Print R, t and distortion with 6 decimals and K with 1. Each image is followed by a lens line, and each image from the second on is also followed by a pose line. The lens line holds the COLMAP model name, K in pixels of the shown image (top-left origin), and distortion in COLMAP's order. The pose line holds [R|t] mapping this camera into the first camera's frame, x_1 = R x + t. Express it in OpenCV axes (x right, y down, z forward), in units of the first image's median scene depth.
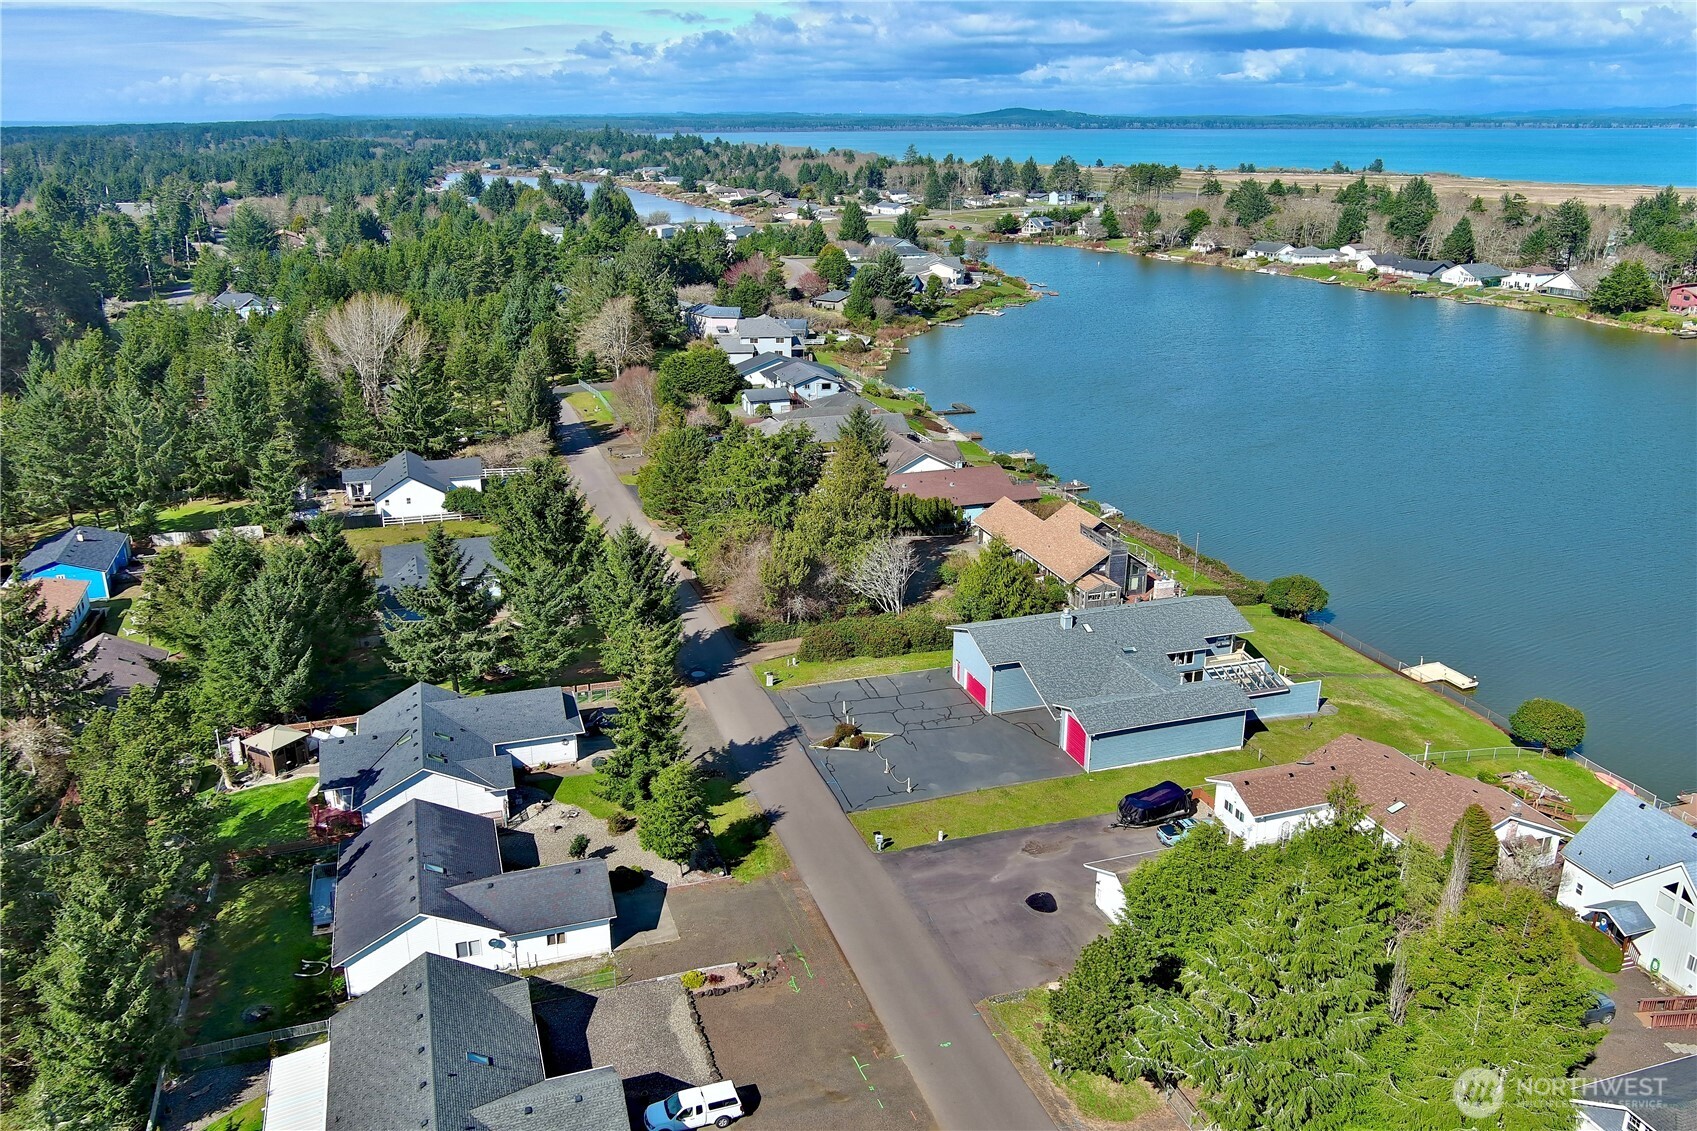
lens RADIAL K [[1324.7, 0, 848.5], [0, 1324.7, 565.5], [0, 0, 1]] dist [0.008805, 0.004884]
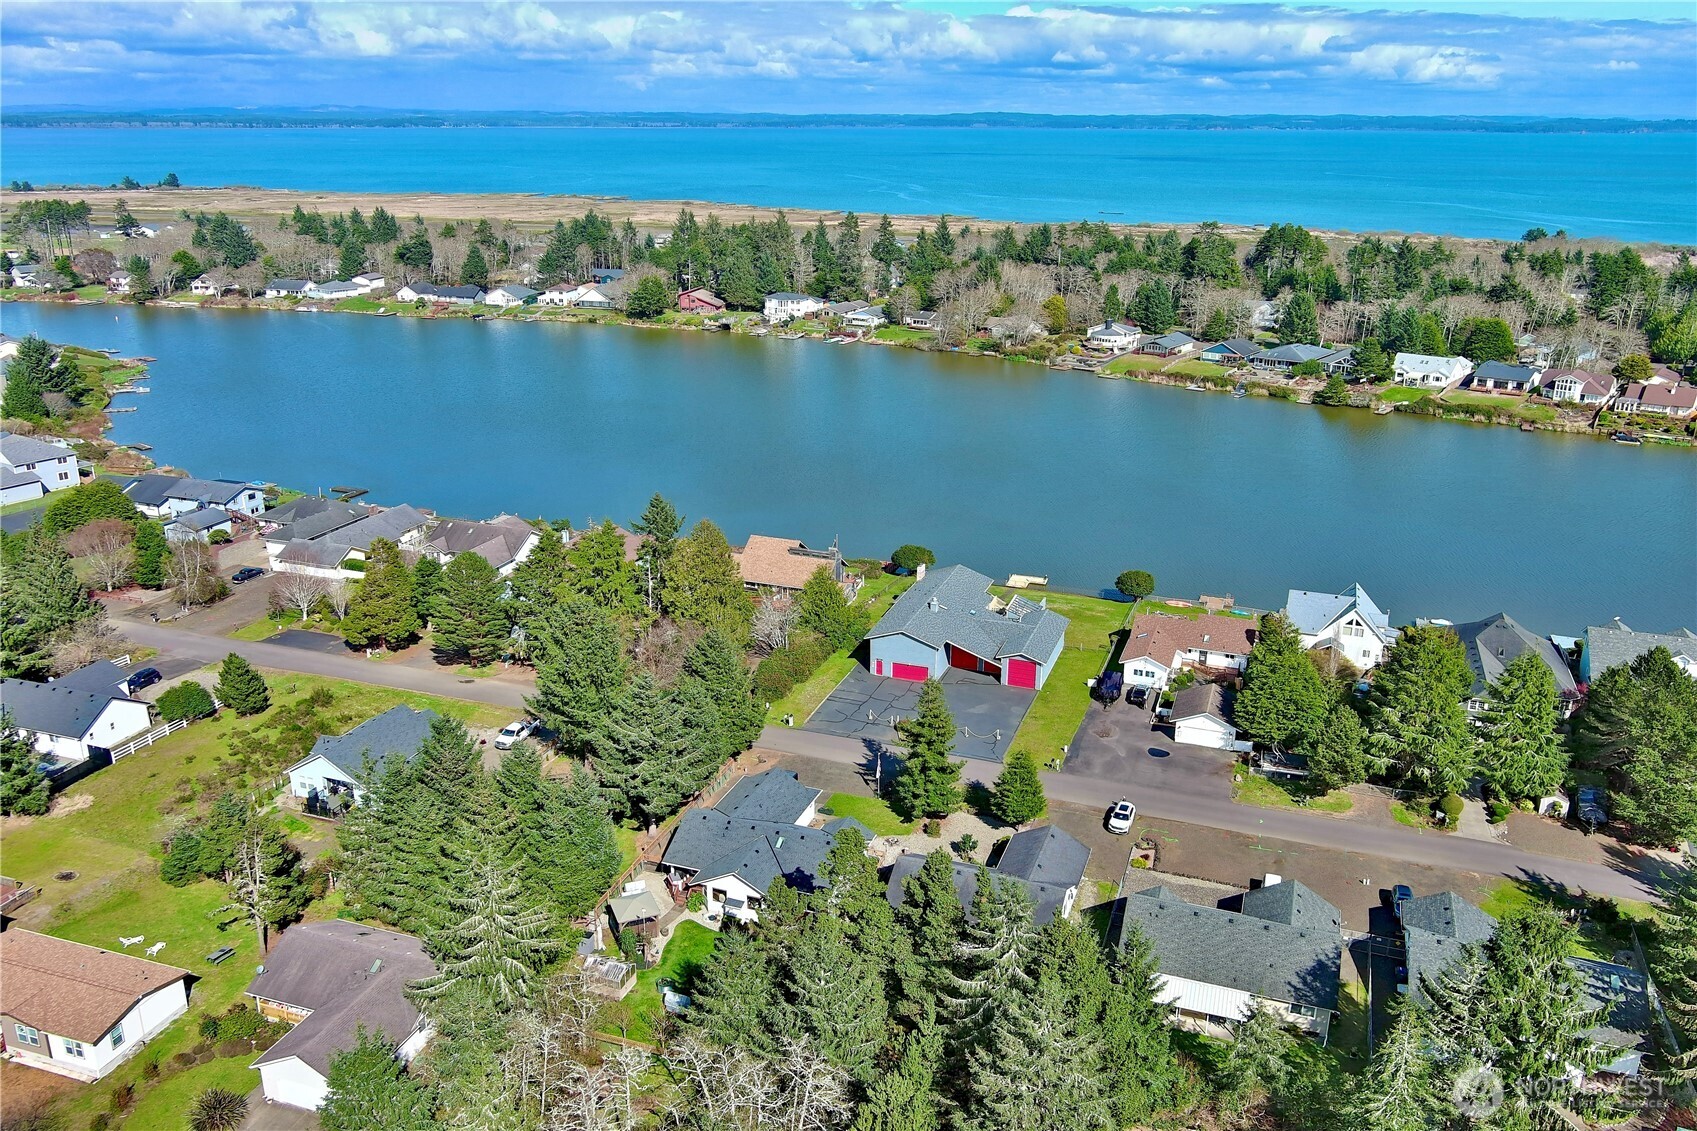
lens RADIAL K [[1339.6, 0, 840.8], [0, 1339.6, 544.8], [0, 0, 1]] dist [0.015640, 0.011069]
pose [[0.624038, -0.238082, 0.744240, -0.259361], [0.248686, 0.963441, 0.099684, -0.051631], [-0.740765, 0.122876, 0.660431, 0.036937]]
